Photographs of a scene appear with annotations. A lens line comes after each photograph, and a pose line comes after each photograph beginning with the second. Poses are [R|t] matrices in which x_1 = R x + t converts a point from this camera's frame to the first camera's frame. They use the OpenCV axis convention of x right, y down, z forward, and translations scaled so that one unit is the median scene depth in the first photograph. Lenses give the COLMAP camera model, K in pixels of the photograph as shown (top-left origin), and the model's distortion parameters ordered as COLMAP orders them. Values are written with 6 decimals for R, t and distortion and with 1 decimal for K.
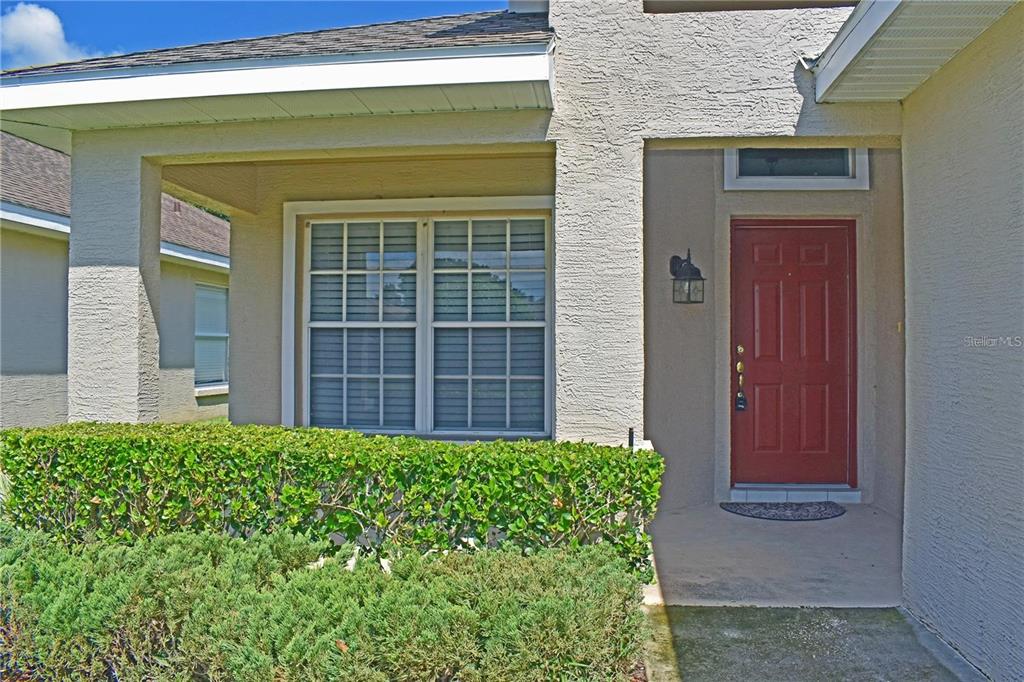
lens RADIAL K [[797.4, 0, 512.0], [0, 797.4, 341.0], [0, 0, 1]] dist [-0.094445, 0.012525]
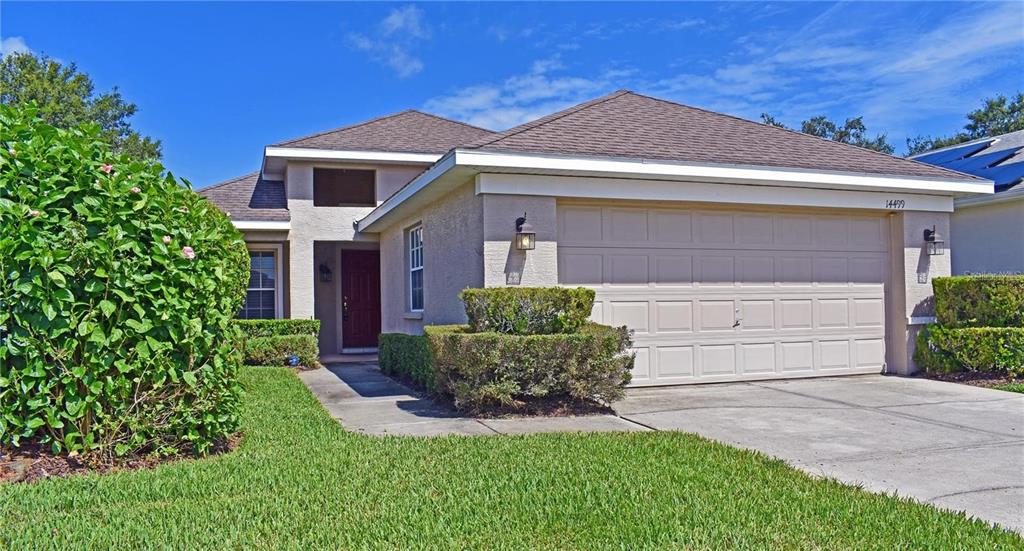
lens RADIAL K [[778.1, 0, 512.0], [0, 778.1, 275.5], [0, 0, 1]] dist [-0.000514, -0.000064]
pose [[0.900079, 0.001579, 0.435723, -0.603980], [0.013090, 0.999444, -0.030664, 0.040792], [-0.435530, 0.033304, 0.899558, -2.771446]]
